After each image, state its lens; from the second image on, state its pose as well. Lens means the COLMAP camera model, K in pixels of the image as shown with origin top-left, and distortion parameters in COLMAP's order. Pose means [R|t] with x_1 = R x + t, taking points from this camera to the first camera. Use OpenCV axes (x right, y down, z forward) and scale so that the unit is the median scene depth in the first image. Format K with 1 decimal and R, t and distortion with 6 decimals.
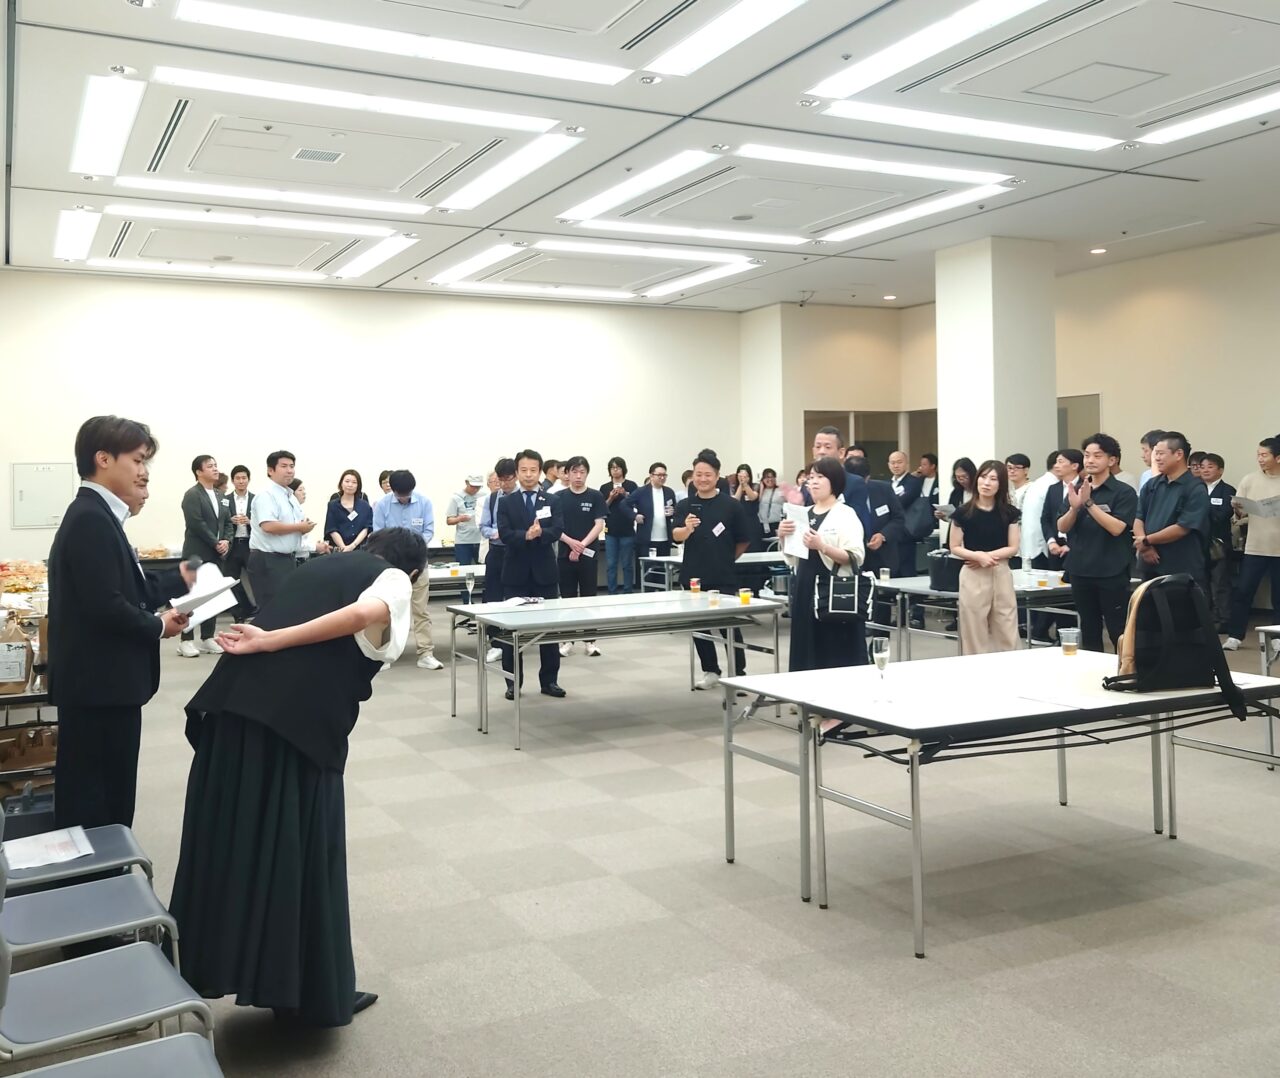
lens RADIAL K [[1295.2, 0, 692.9], [0, 1295.2, 539.2], [0, 0, 1]] dist [-0.001652, -0.014900]
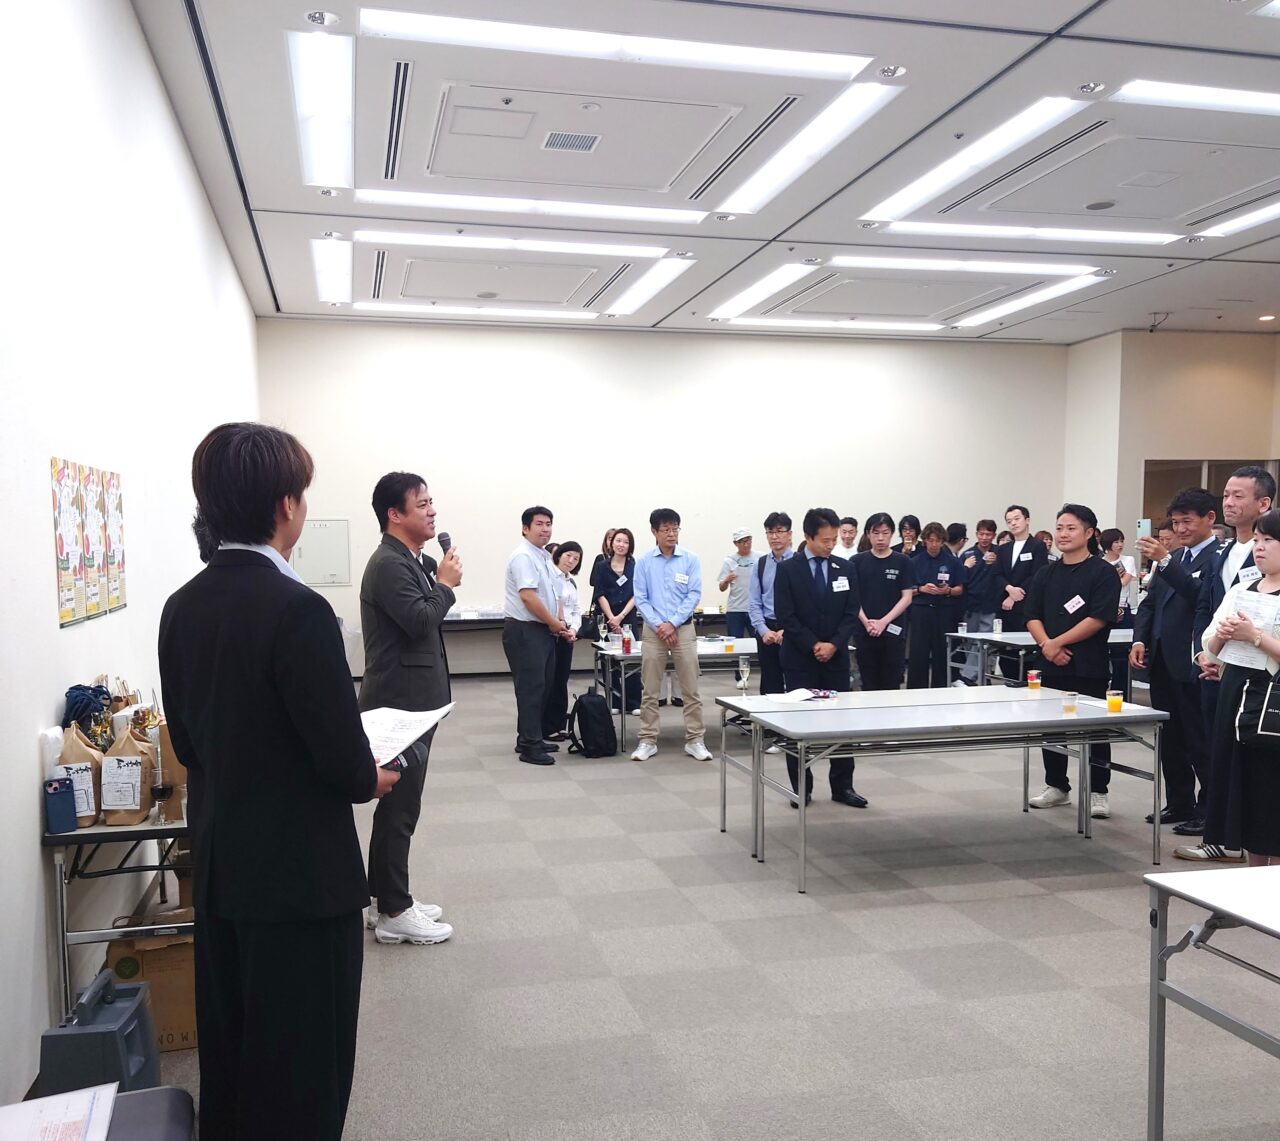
lens RADIAL K [[1254.2, 0, 699.2], [0, 1254.2, 574.5], [0, 0, 1]] dist [0.211630, -0.002591]
pose [[0.977025, 0.012104, -0.212779, -0.031835], [-0.016241, 0.999711, -0.017705, -0.009695], [0.212503, 0.020754, 0.976940, 0.213869]]
